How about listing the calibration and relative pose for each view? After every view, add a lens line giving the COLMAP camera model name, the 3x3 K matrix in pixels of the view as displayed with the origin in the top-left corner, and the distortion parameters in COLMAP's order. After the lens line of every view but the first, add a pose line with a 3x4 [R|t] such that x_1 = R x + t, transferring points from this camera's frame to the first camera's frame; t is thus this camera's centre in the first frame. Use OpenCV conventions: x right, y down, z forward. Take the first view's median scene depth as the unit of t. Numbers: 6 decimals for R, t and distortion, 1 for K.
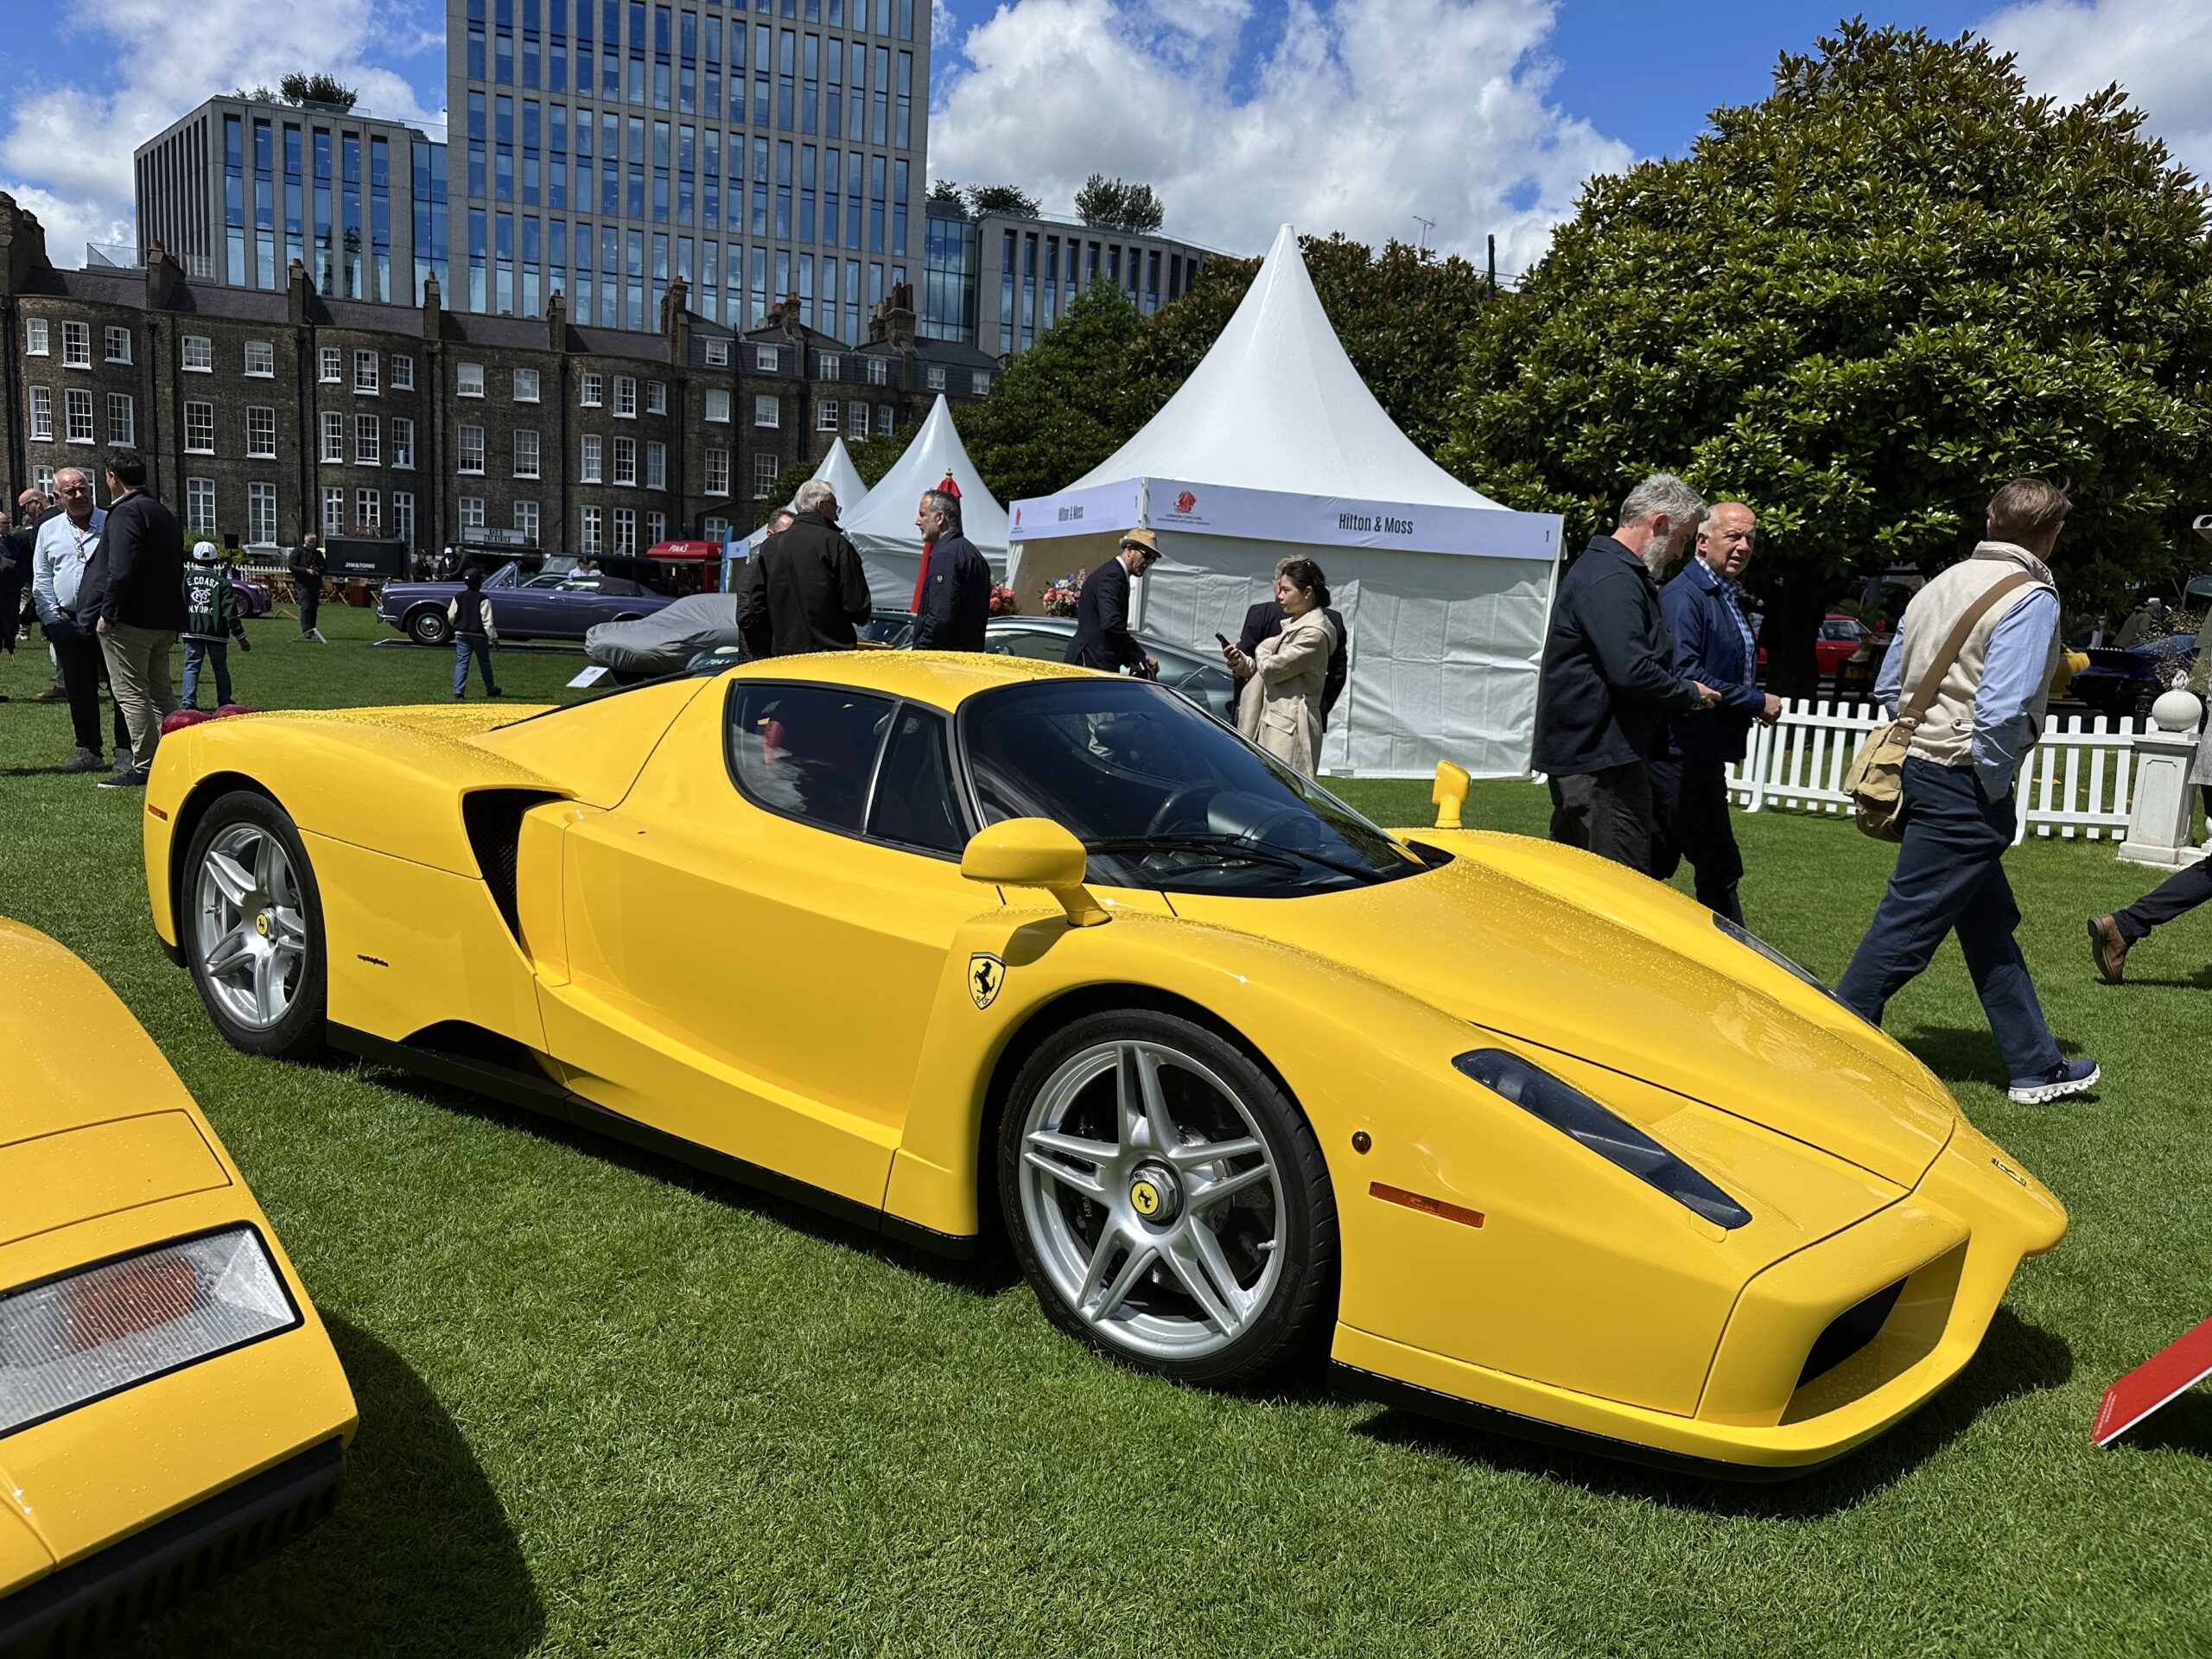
lens RADIAL K [[1562.3, 0, 1120.6], [0, 1562.3, 857.6], [0, 0, 1]] dist [0.031248, -0.037302]
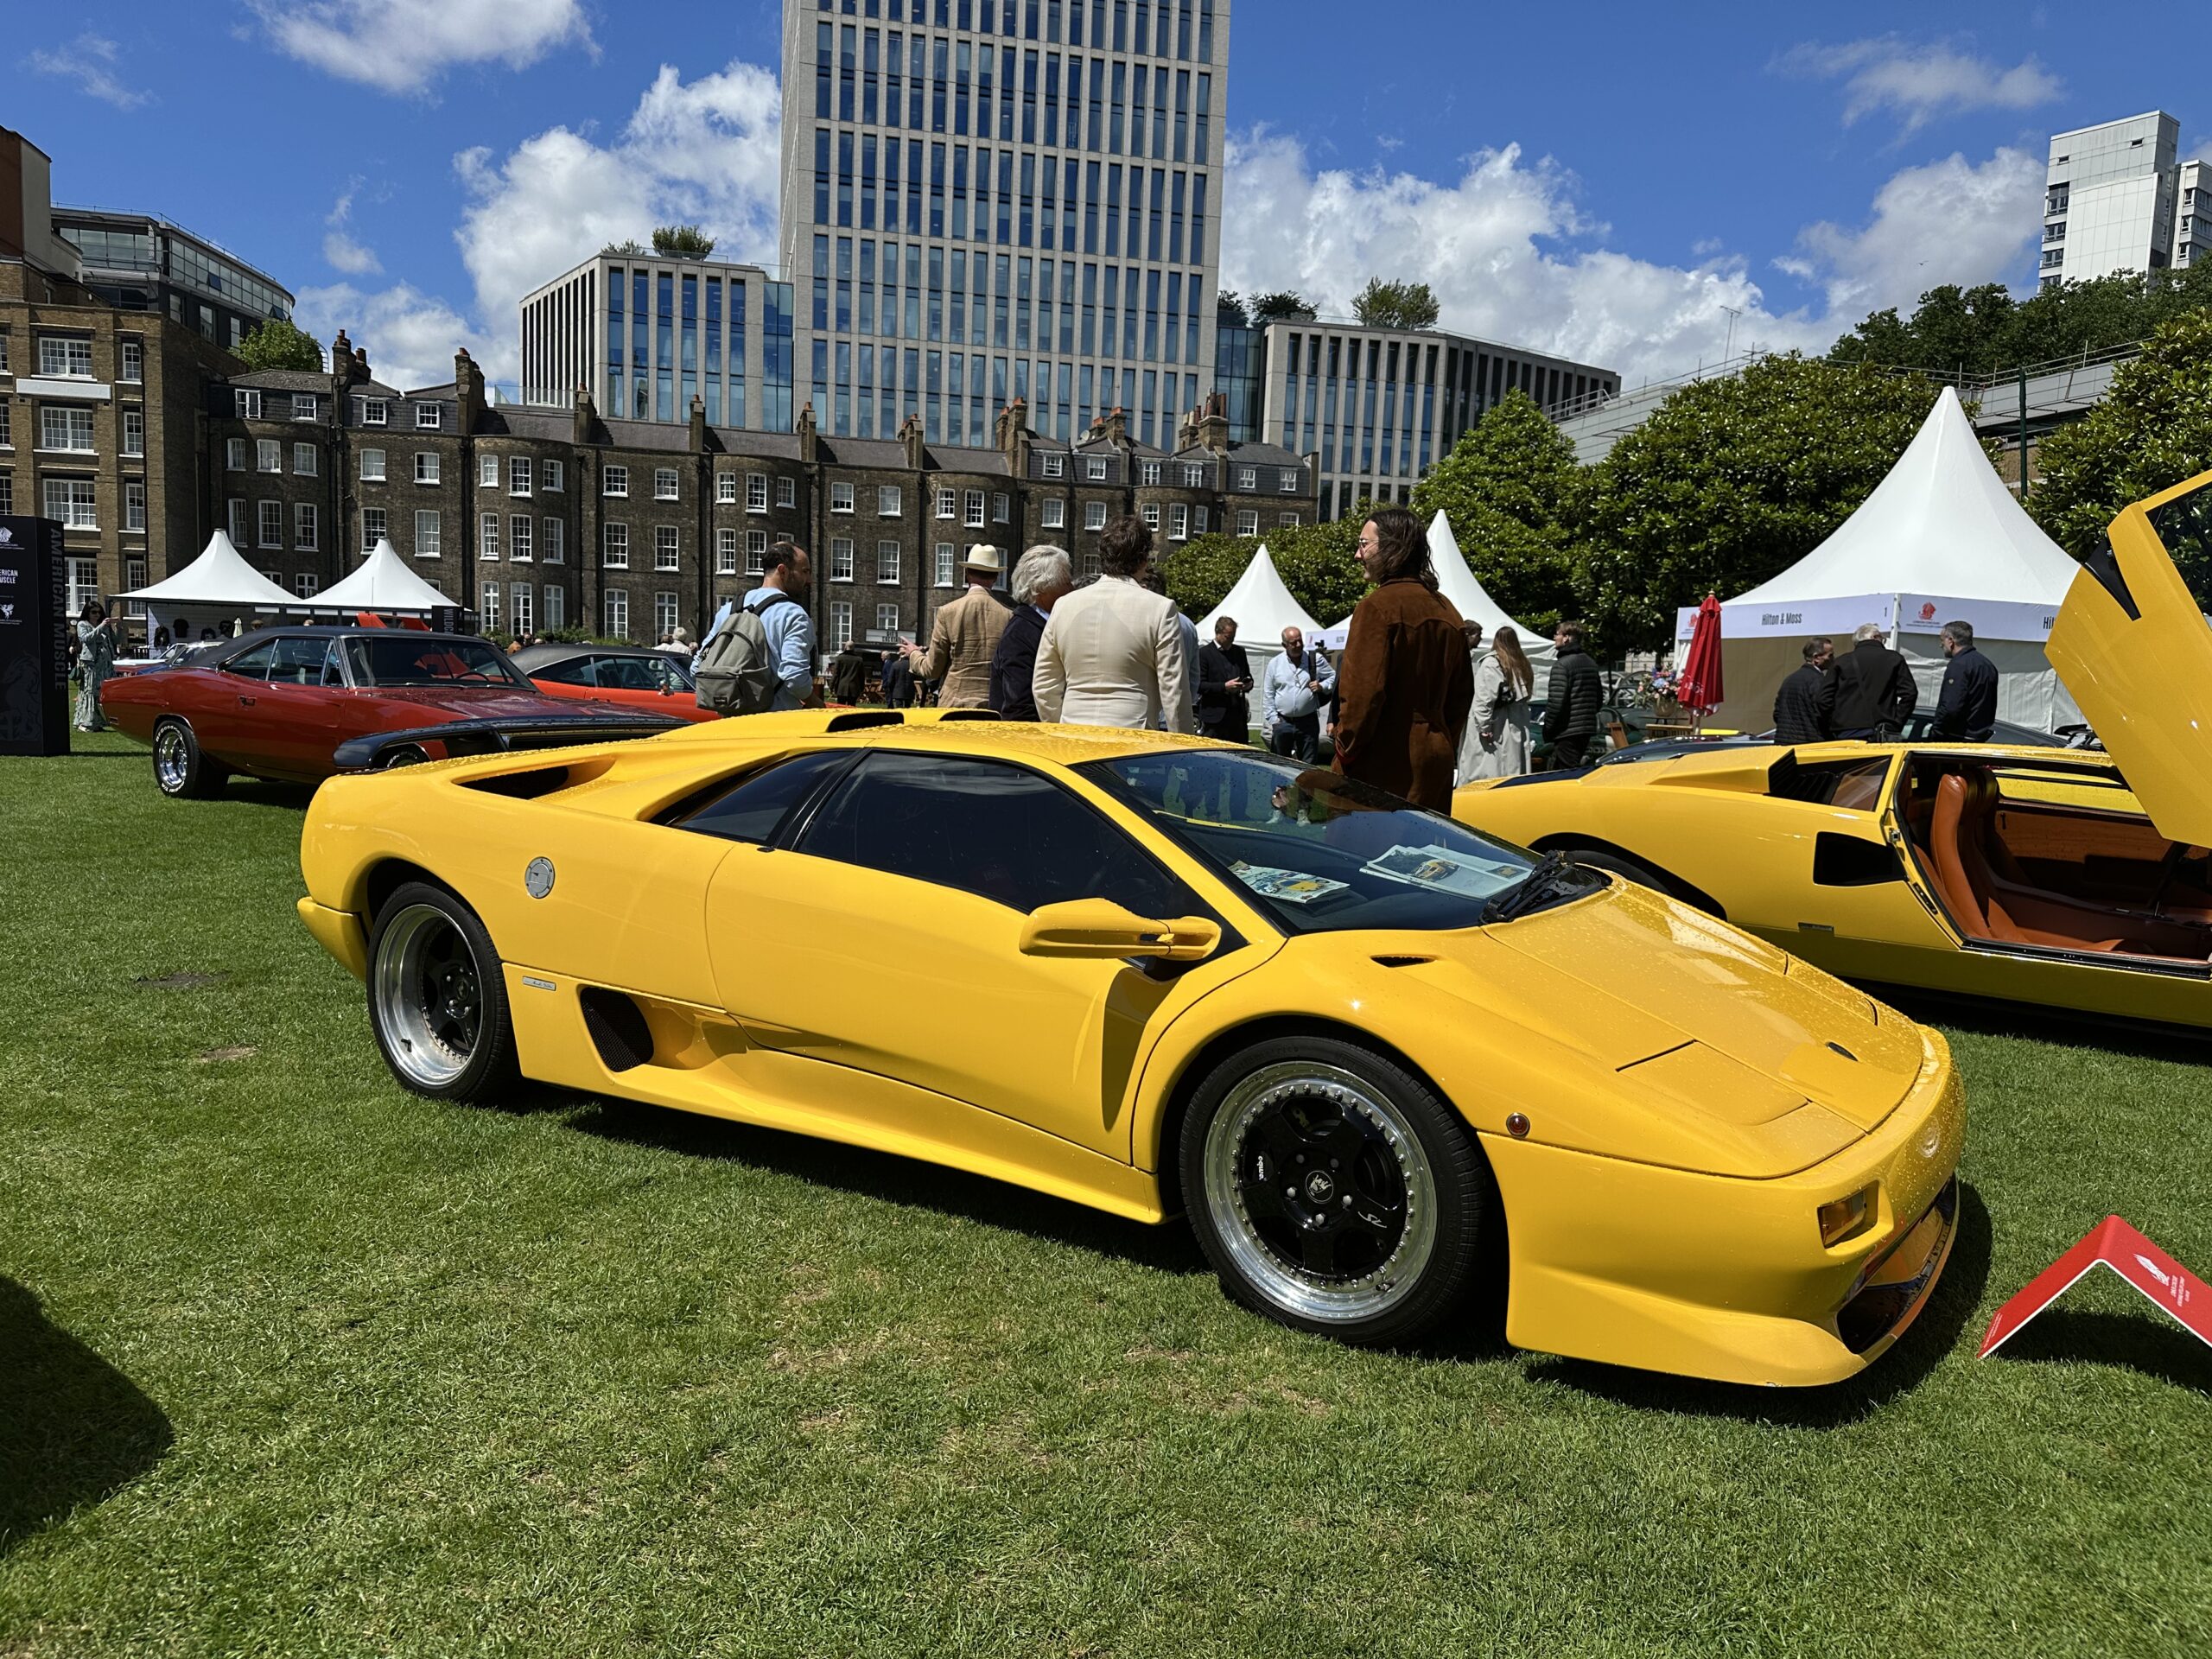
lens RADIAL K [[1562.3, 0, 1112.0], [0, 1562.3, 865.5], [0, 0, 1]] dist [0.031248, -0.037302]
pose [[0.991135, -0.002975, -0.132826, -0.077772], [-0.003062, 0.998972, -0.045222, 0.007147], [0.132824, 0.045228, 0.990107, -0.061056]]
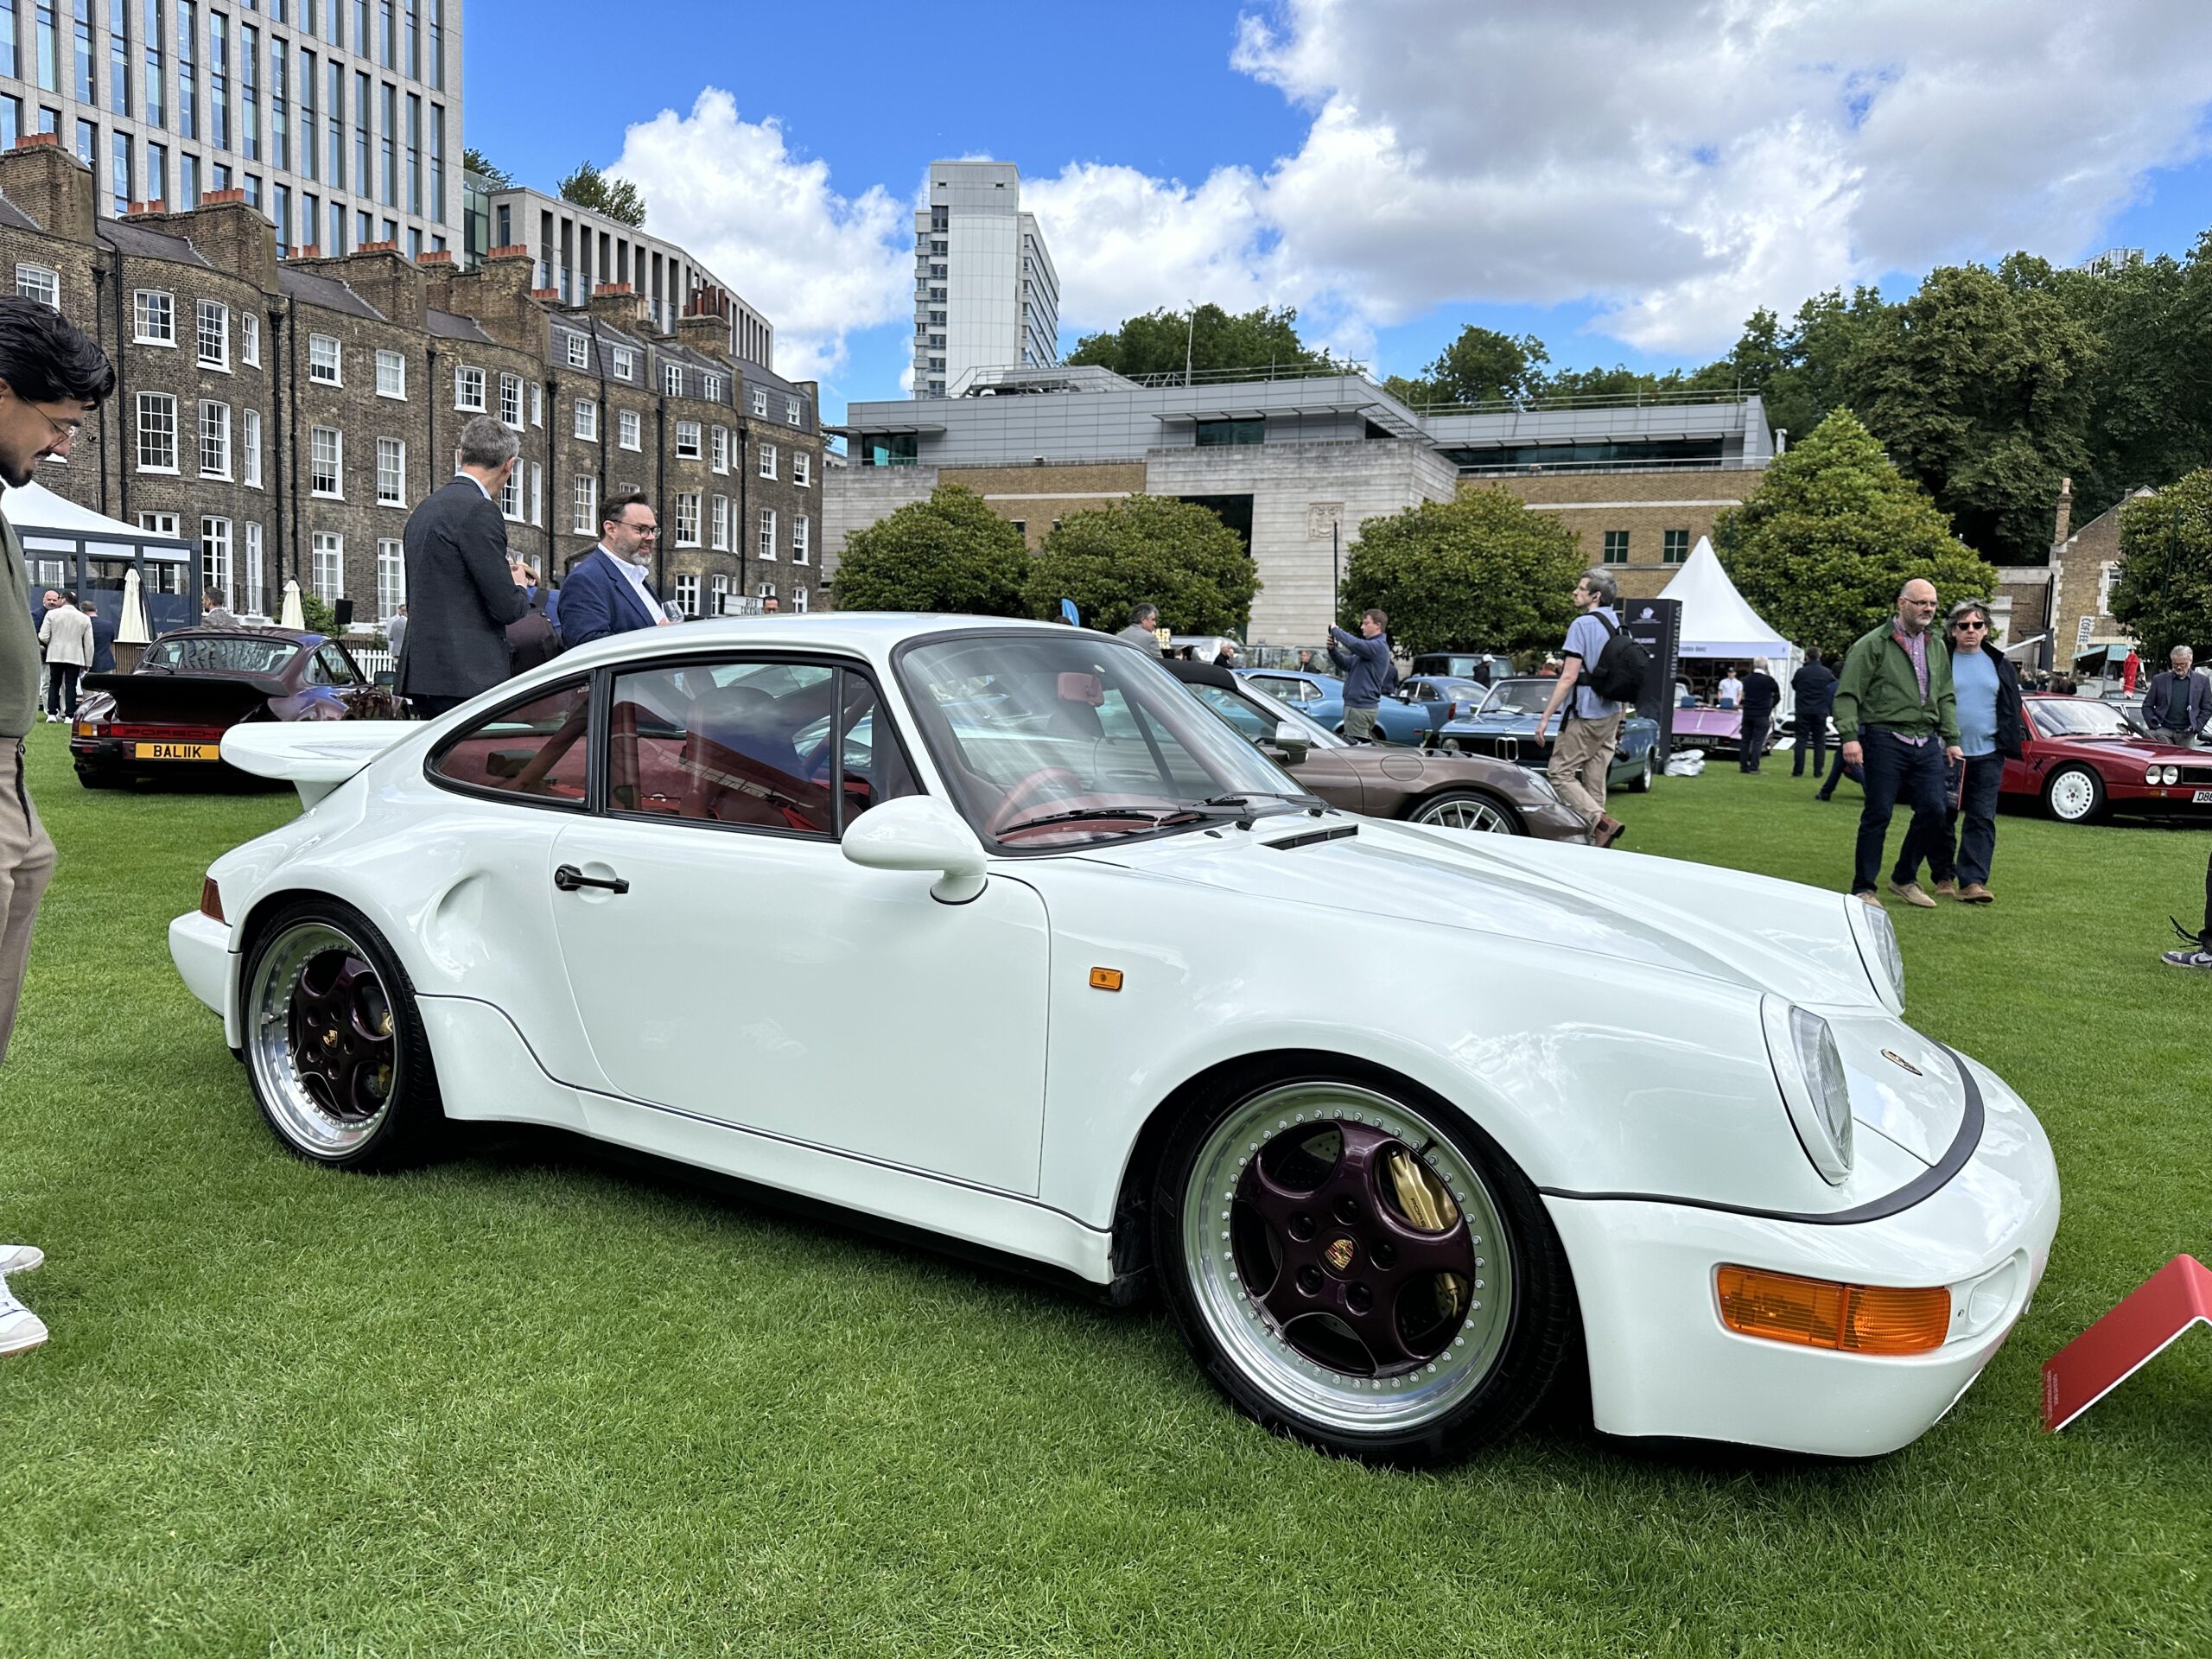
lens RADIAL K [[1562.3, 0, 1117.0], [0, 1562.3, 846.3], [0, 0, 1]] dist [0.031248, -0.037302]
pose [[0.732513, -0.100595, 0.673279, -0.646530], [0.111680, 0.993380, 0.026916, -0.077287], [-0.671529, 0.055475, 0.738898, 0.287179]]
